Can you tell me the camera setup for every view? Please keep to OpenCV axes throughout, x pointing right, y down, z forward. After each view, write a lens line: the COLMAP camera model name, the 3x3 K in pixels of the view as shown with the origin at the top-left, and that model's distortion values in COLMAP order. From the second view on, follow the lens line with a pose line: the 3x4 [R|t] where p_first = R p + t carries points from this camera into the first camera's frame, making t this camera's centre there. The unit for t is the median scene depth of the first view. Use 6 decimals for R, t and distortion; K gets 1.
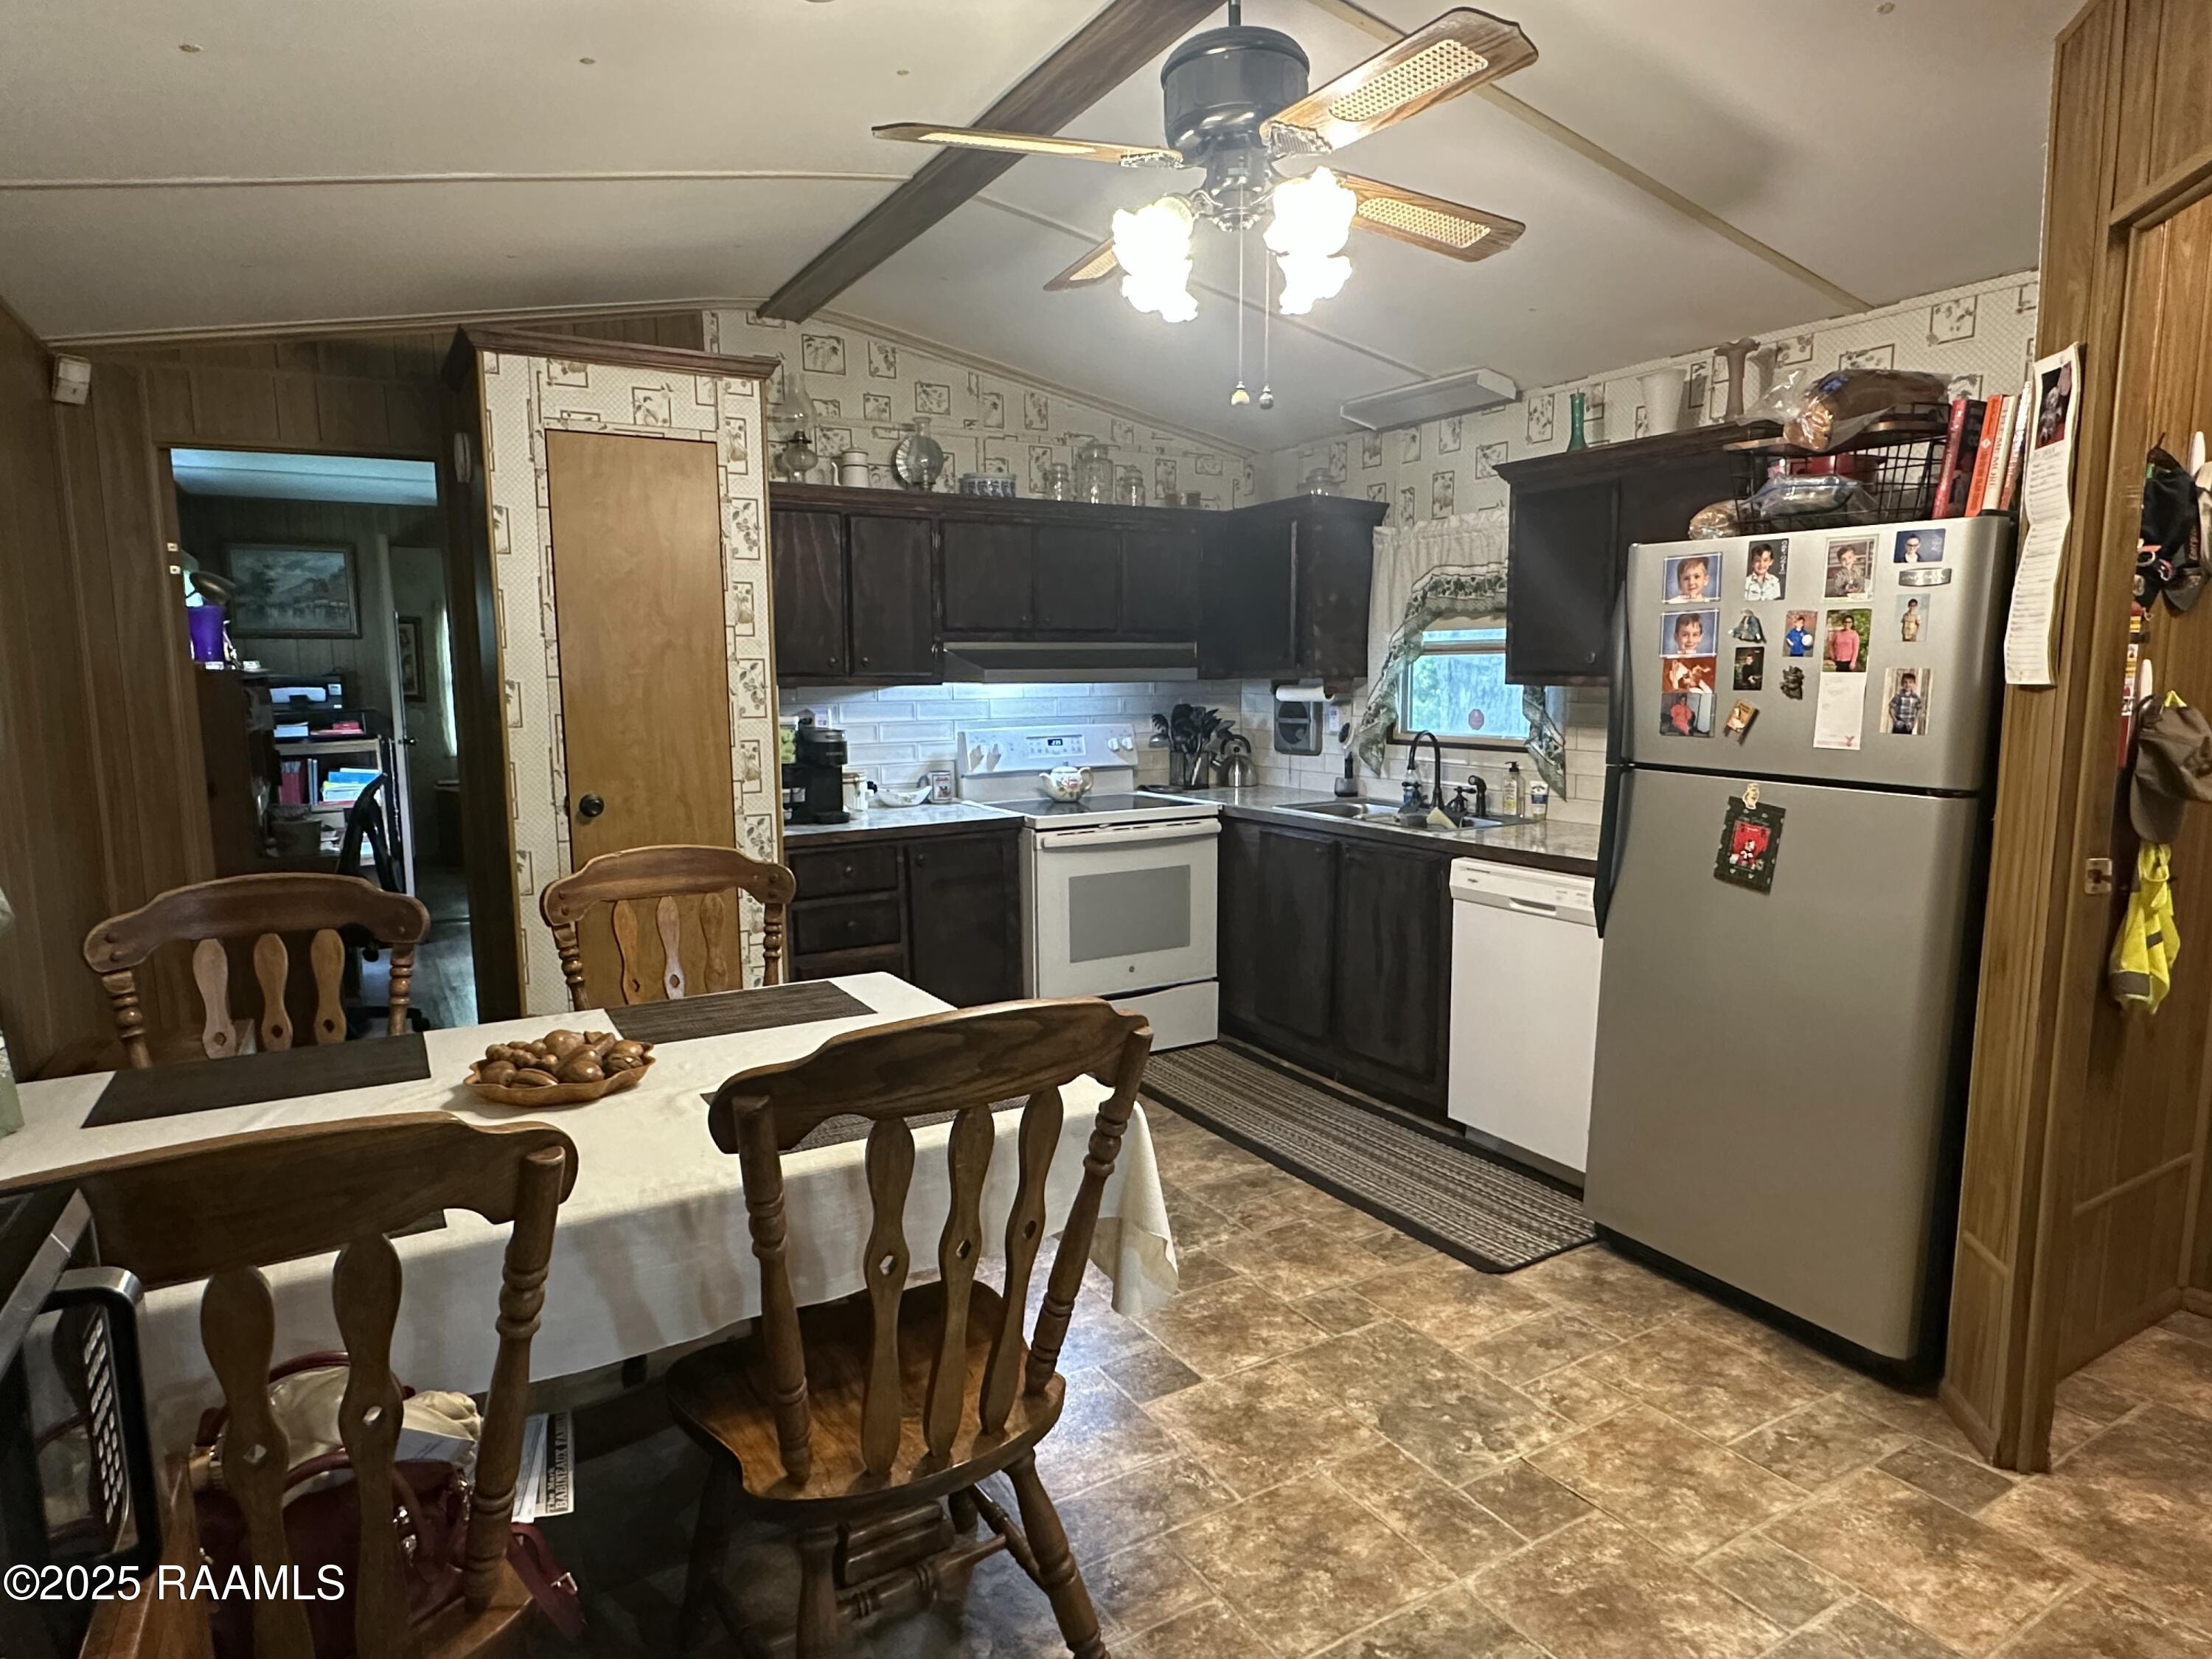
lens RADIAL K [[1278.4, 0, 1107.4], [0, 1278.4, 830.3], [0, 0, 1]] dist [-0.002271, 0.000112]
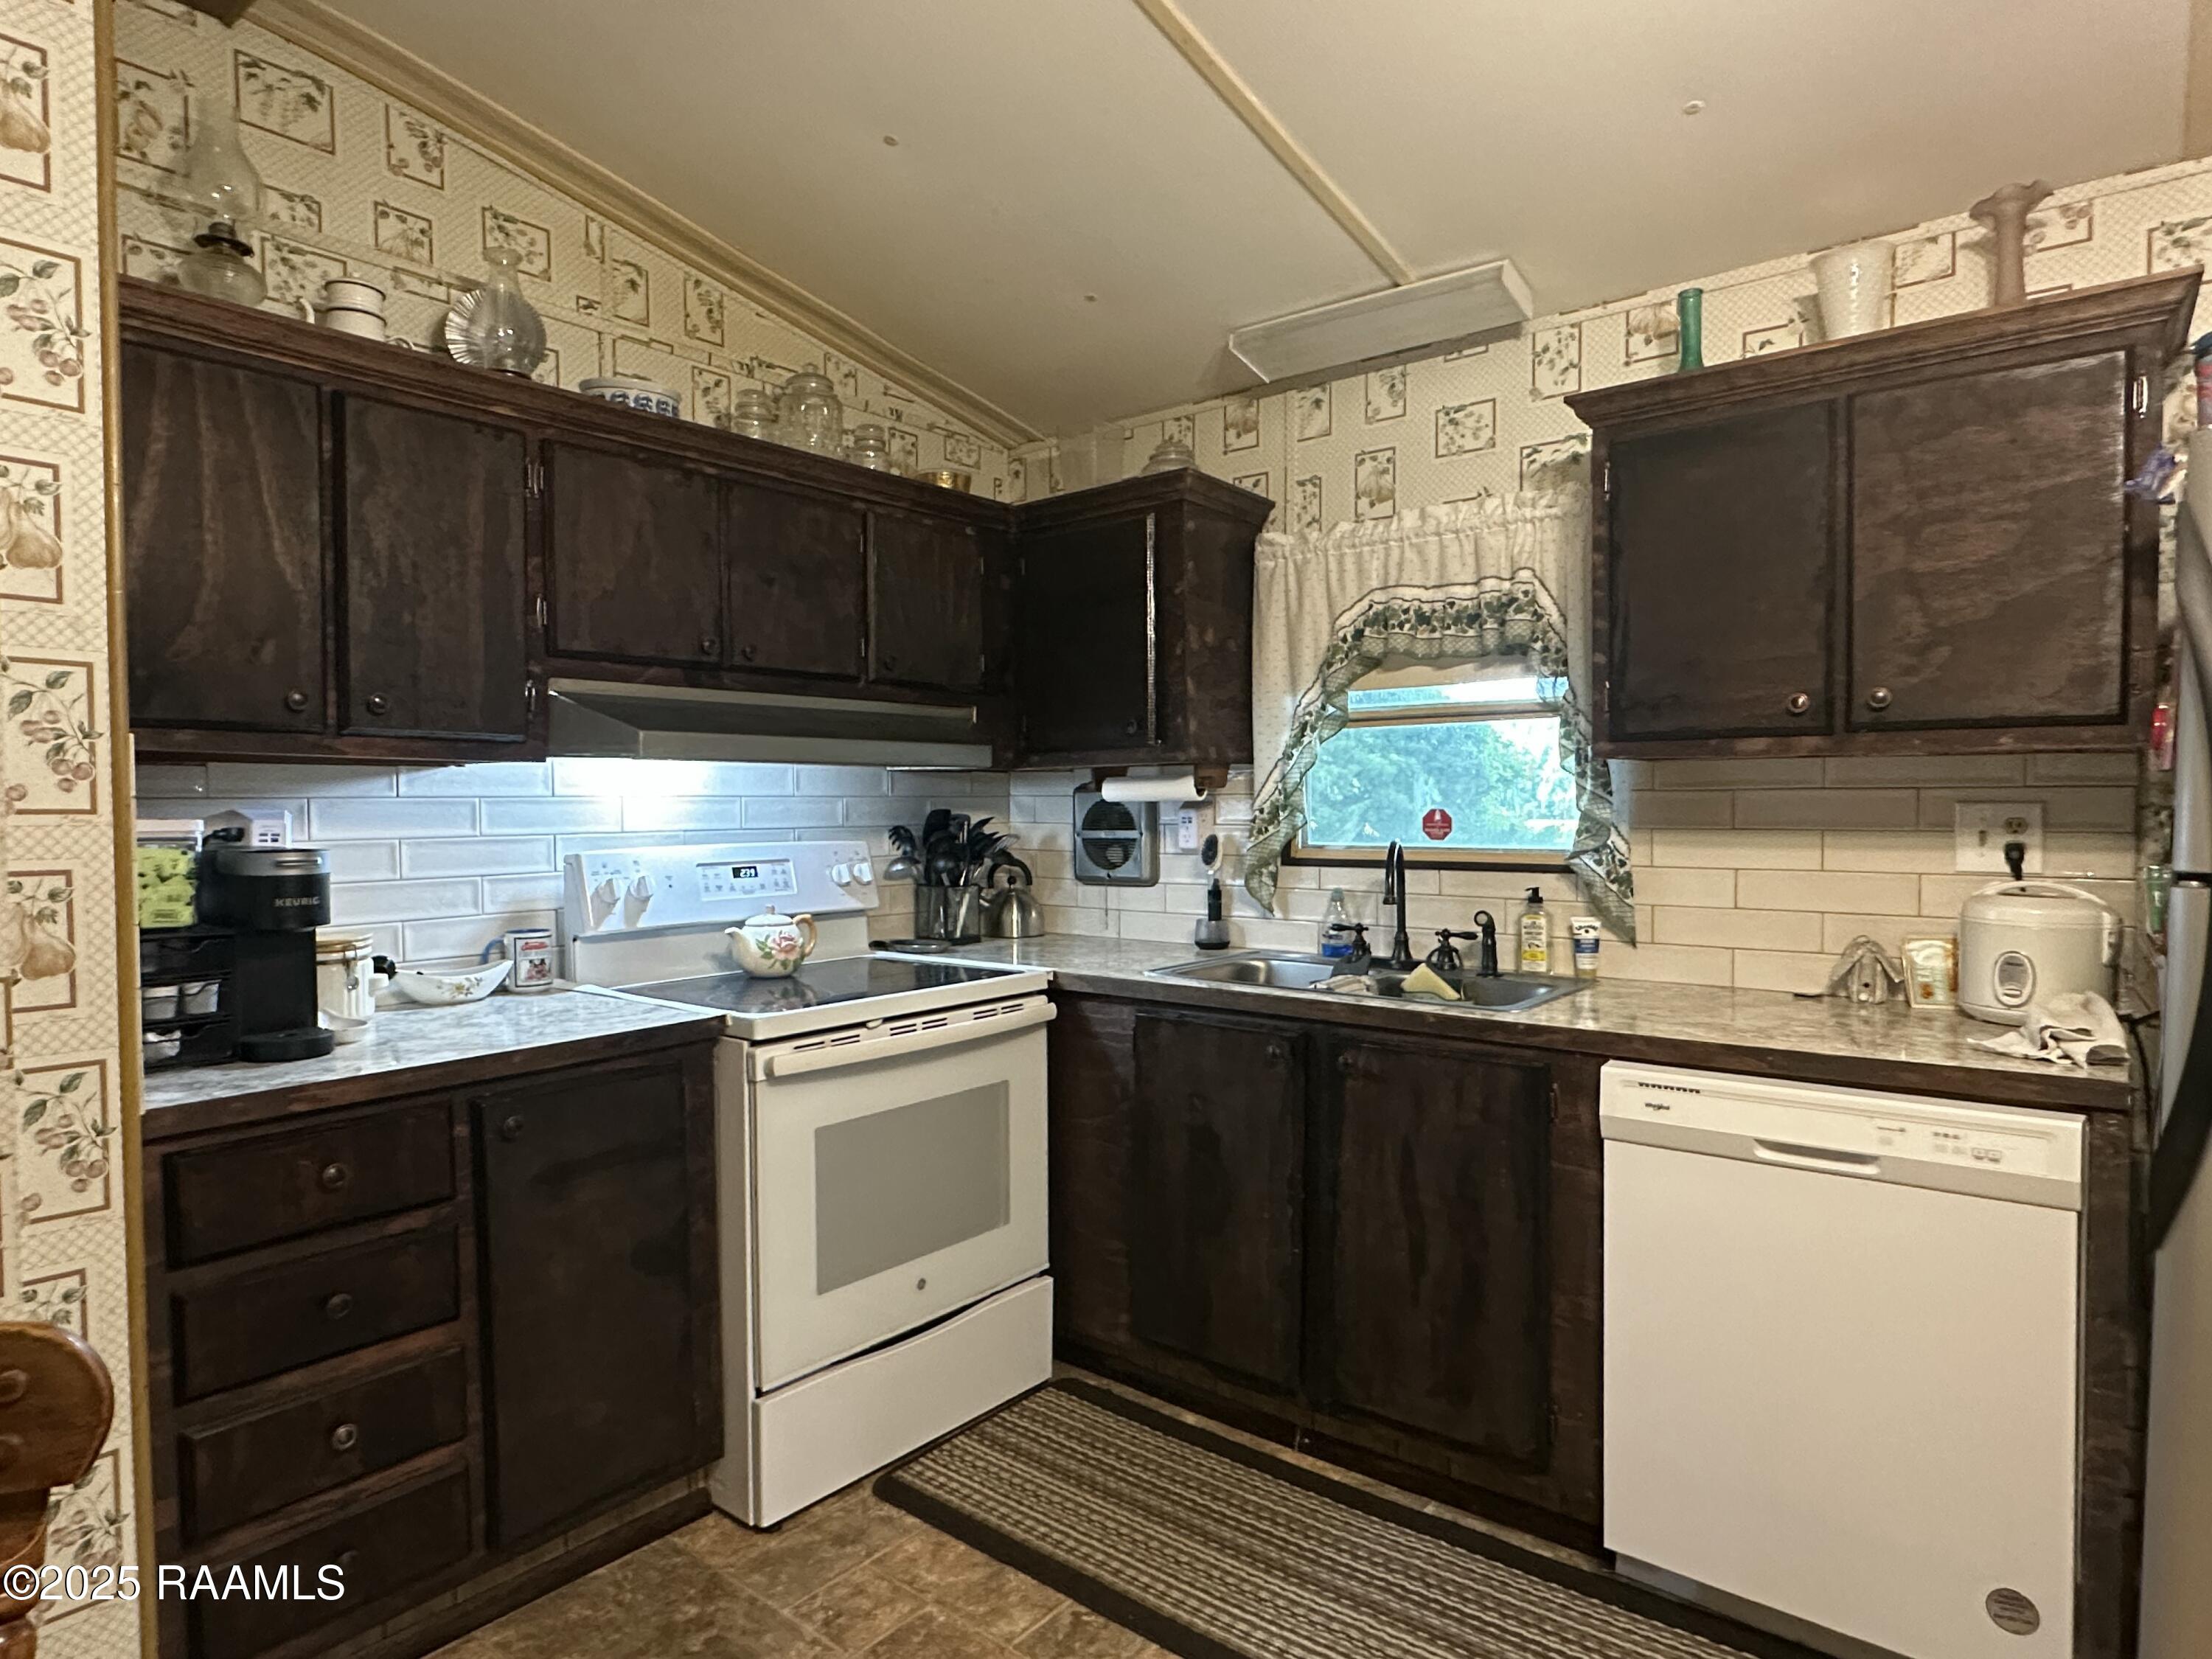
lens RADIAL K [[1278.4, 0, 1105.0], [0, 1278.4, 838.3], [0, 0, 1]] dist [-0.002271, 0.000112]
pose [[0.939139, -0.008080, 0.343443, -0.093800], [0.042604, 0.994745, -0.093098, -0.026347], [-0.340886, 0.102064, 0.934548, 0.448569]]
